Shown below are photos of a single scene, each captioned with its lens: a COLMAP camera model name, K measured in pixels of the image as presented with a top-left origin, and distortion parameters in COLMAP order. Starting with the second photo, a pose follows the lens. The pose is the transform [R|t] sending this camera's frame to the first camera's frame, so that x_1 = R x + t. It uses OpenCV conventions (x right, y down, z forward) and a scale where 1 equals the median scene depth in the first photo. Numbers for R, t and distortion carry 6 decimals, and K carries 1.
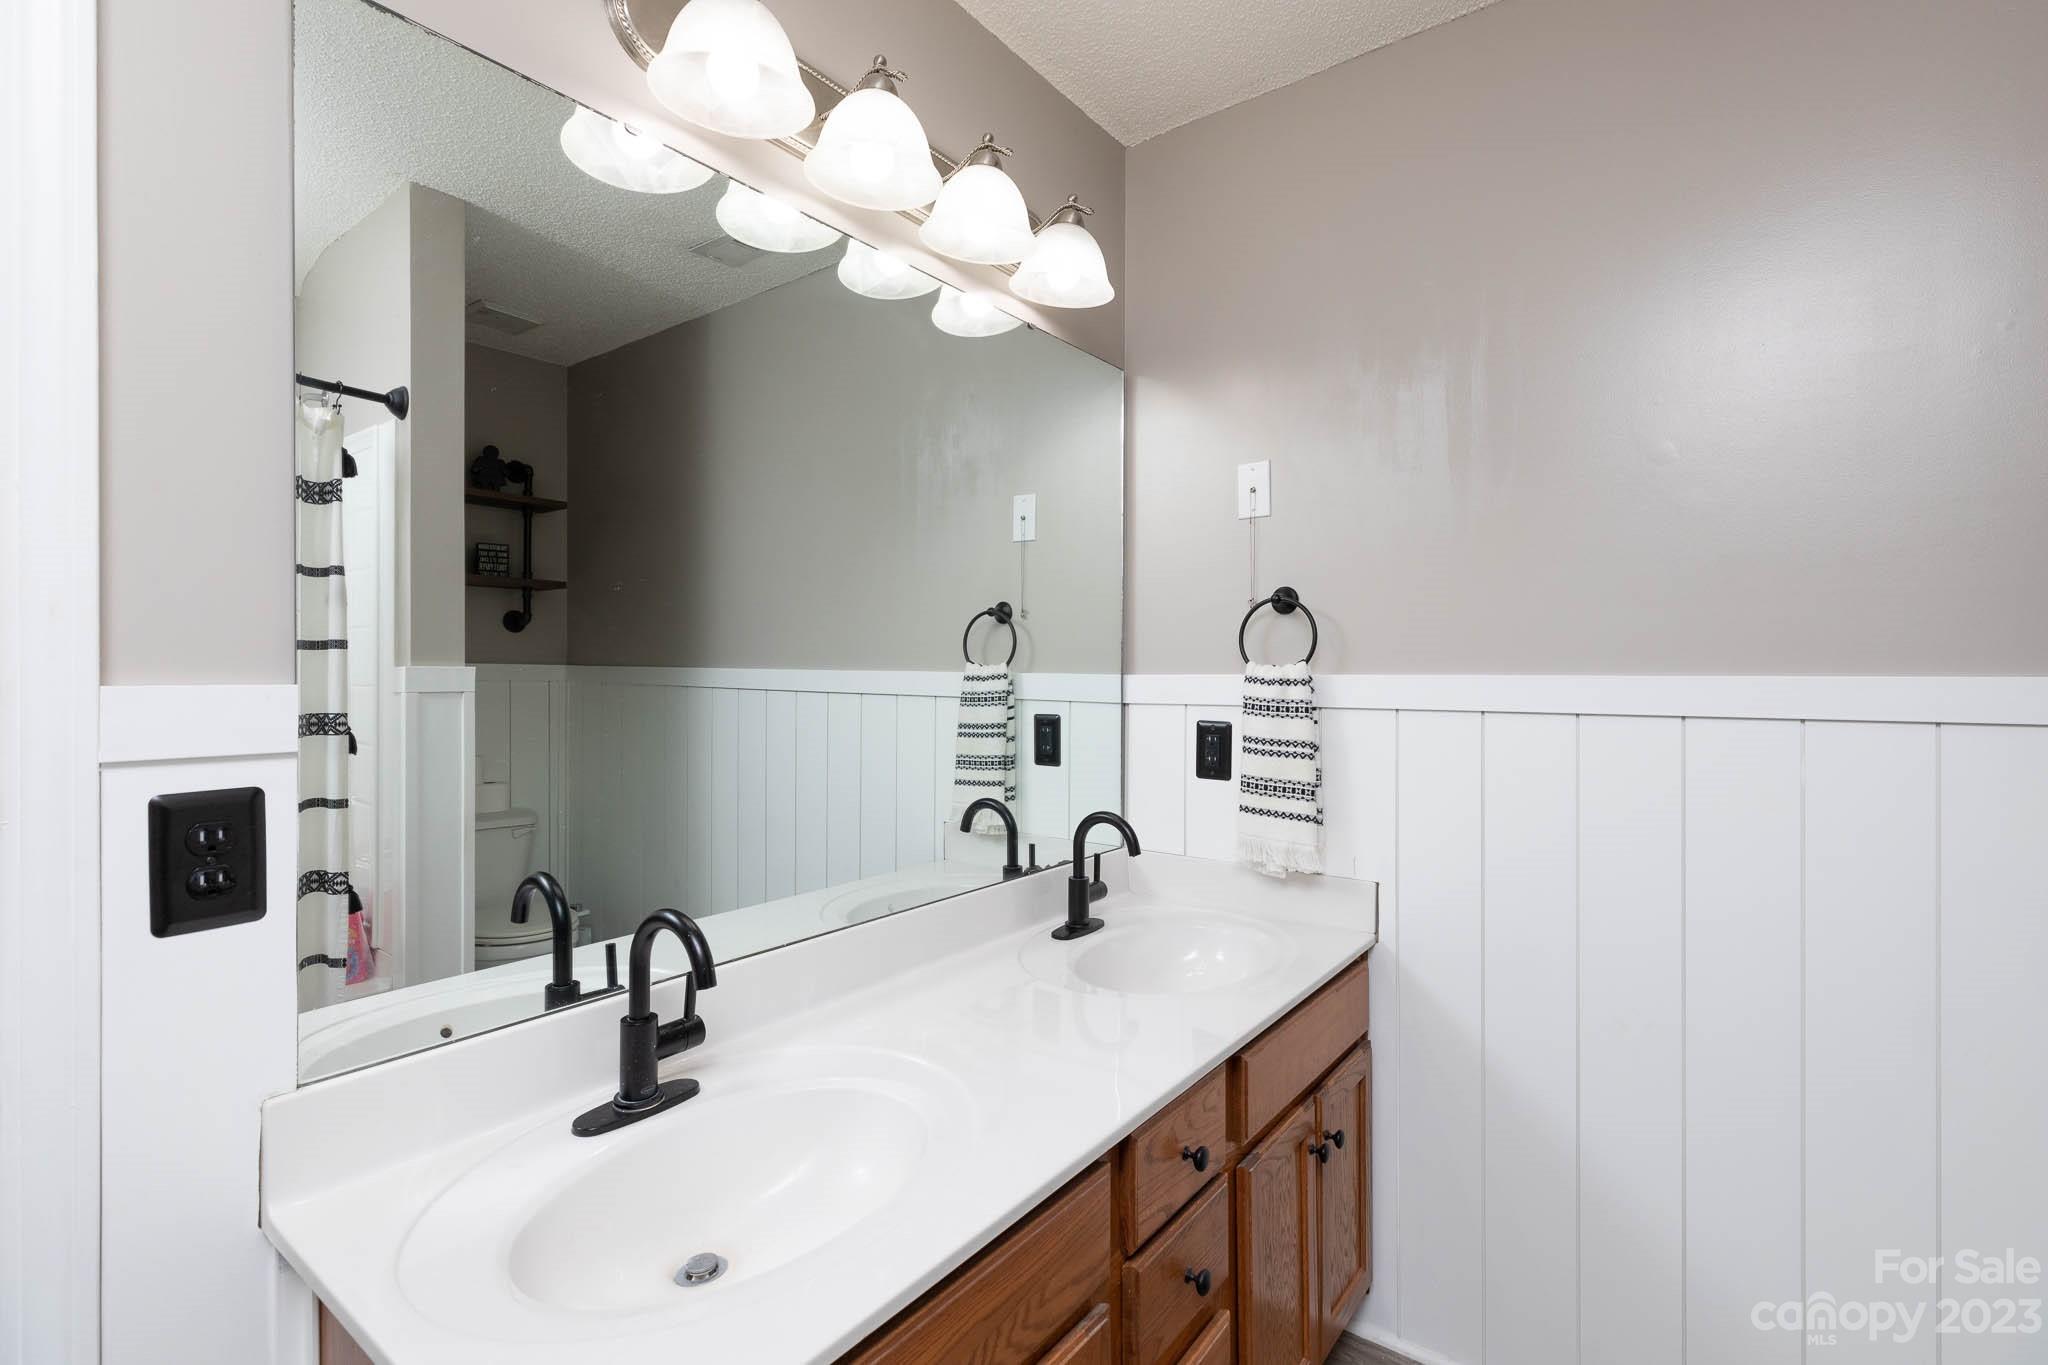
lens RADIAL K [[932.1, 0, 1021.9], [0, 932.1, 681.1], [0, 0, 1]] dist [0.006259, -0.000961]
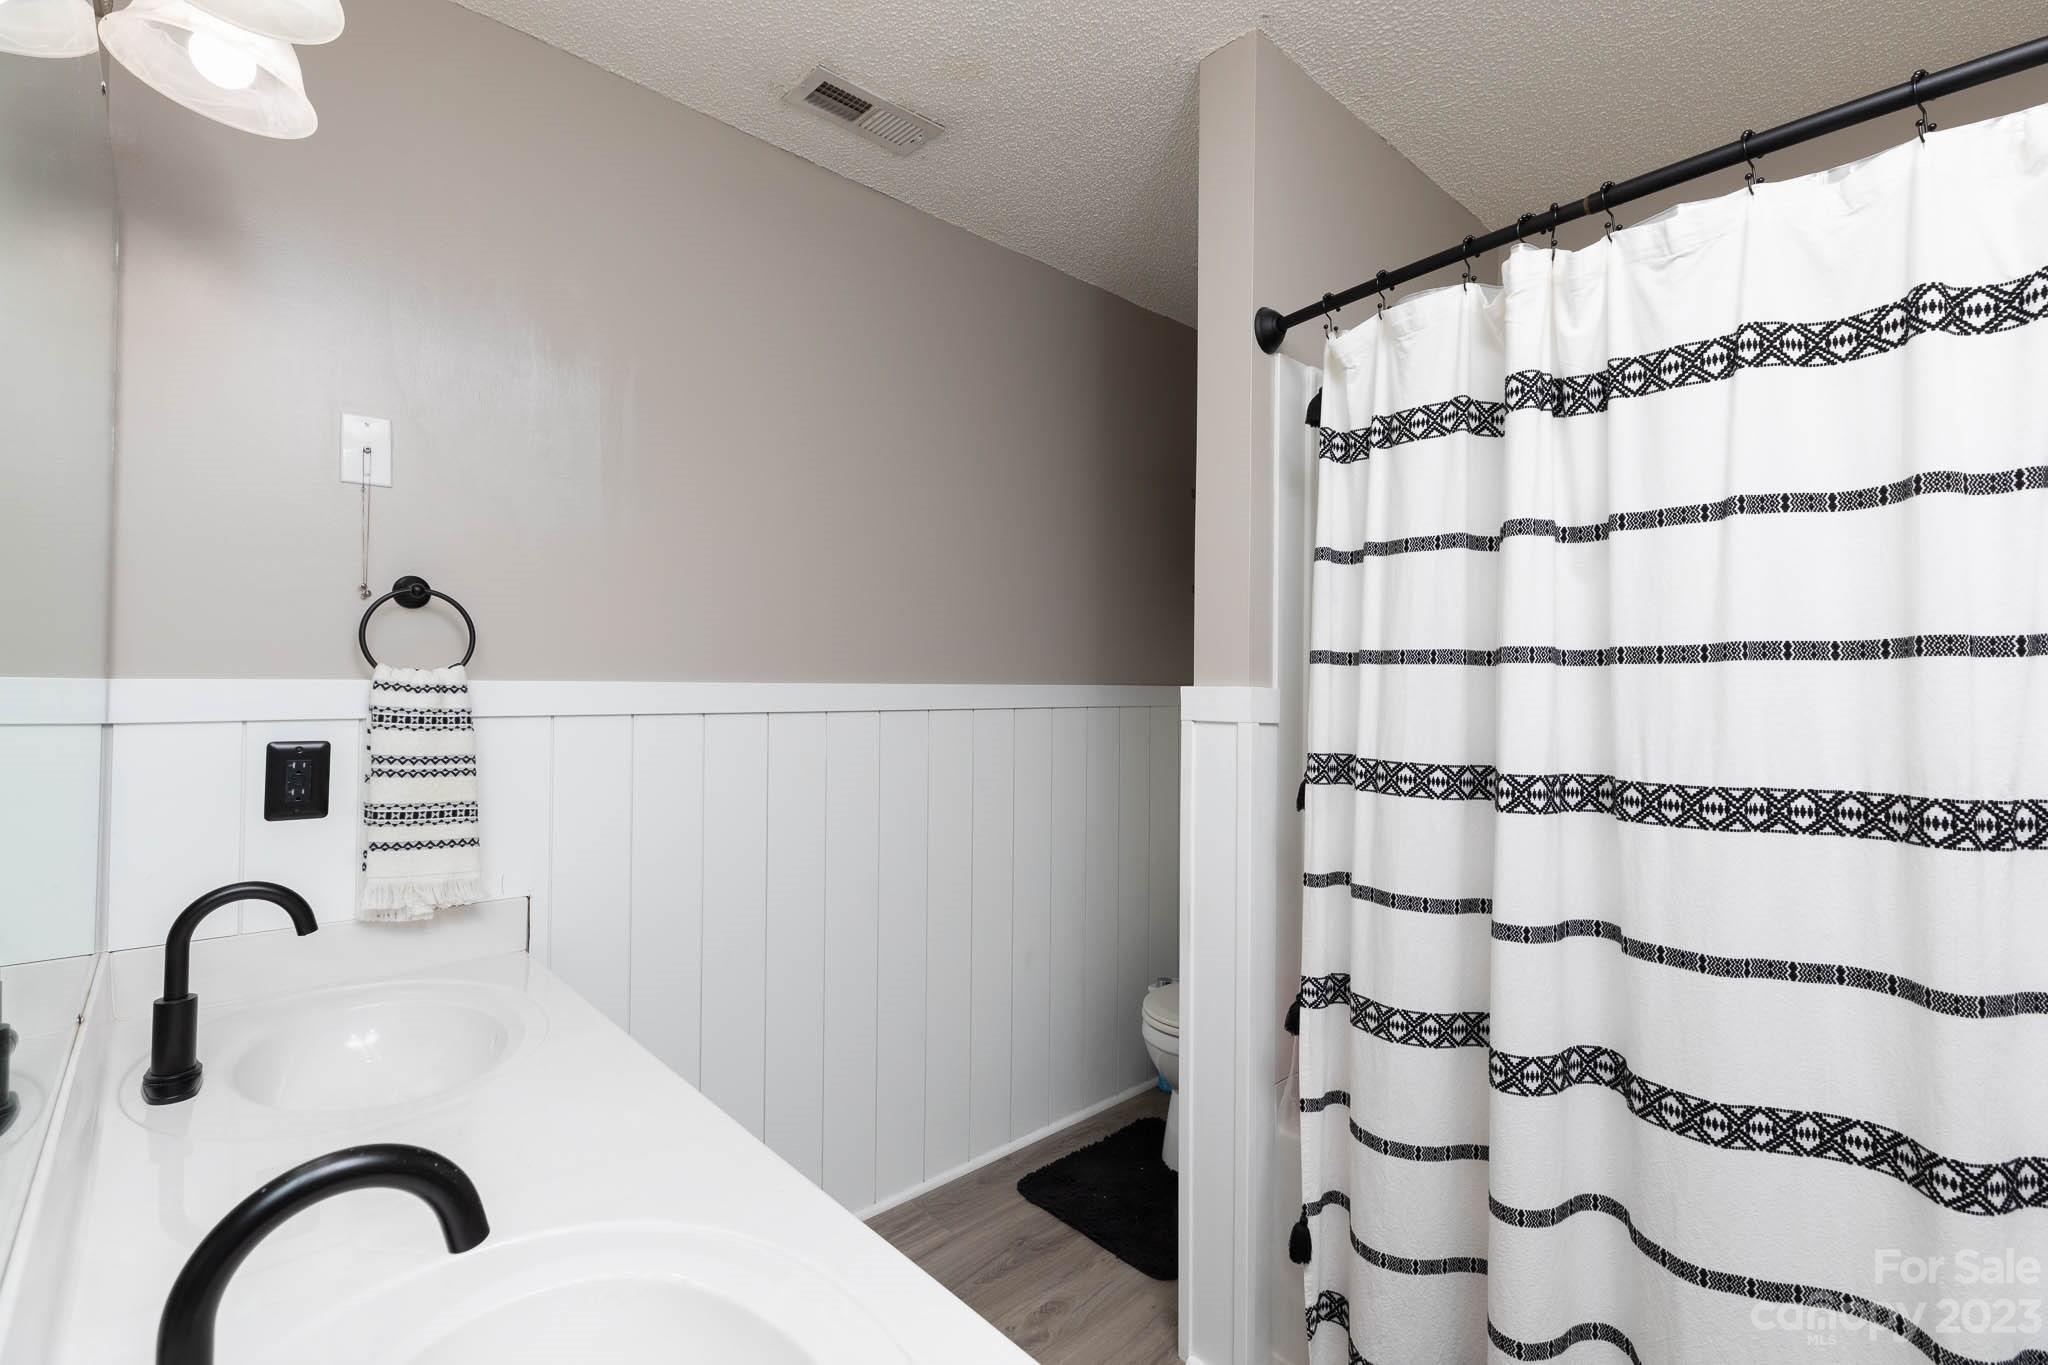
lens RADIAL K [[932.1, 0, 1021.3], [0, 932.1, 681.7], [0, 0, 1]] dist [0.006259, -0.000961]
pose [[0.176139, 0.001235, 0.984365, -0.469182], [-0.001741, 0.999998, -0.000944, -0.005864], [-0.984364, -0.001548, 0.176140, 0.317639]]
